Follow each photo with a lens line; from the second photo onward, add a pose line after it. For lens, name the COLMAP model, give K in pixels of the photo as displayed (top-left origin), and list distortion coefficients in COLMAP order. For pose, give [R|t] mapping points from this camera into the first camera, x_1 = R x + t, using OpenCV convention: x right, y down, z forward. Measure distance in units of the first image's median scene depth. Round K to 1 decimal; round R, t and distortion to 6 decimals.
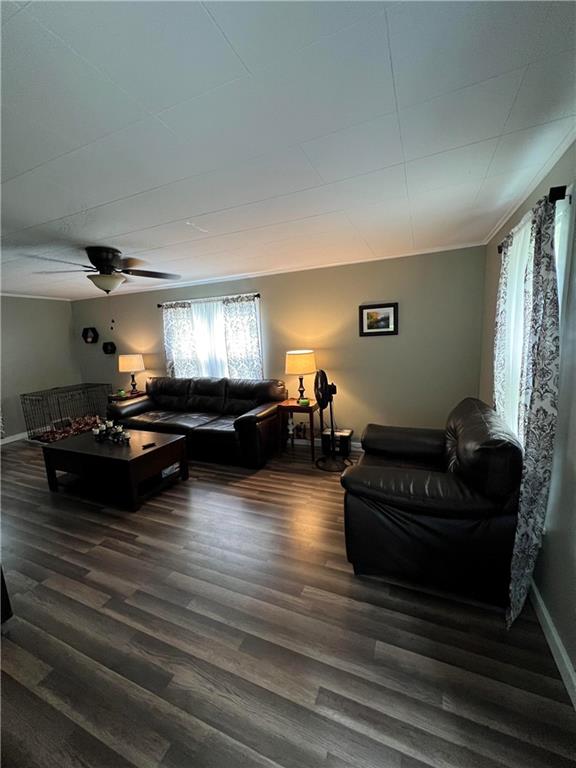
lens RADIAL K [[308.6, 0, 289.2], [0, 308.6, 385.2], [0, 0, 1]] dist [-0.000091, 0.000004]
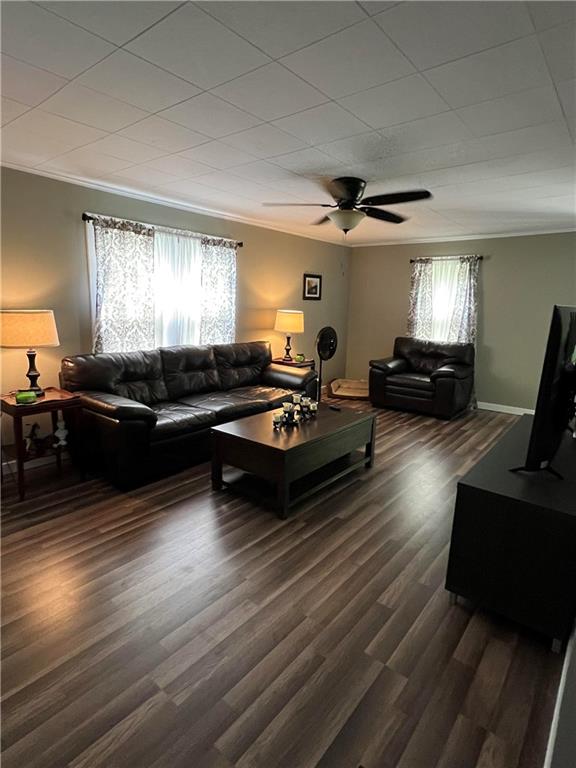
lens RADIAL K [[411.0, 0, 288.1], [0, 411.0, 384.3], [0, 0, 1]] dist [-0.000948, -0.002708]
pose [[0.264944, -0.146137, 0.953126, -1.200268], [0.097937, 0.987416, 0.124171, -0.034870], [-0.959277, 0.060448, 0.275922, 0.574626]]
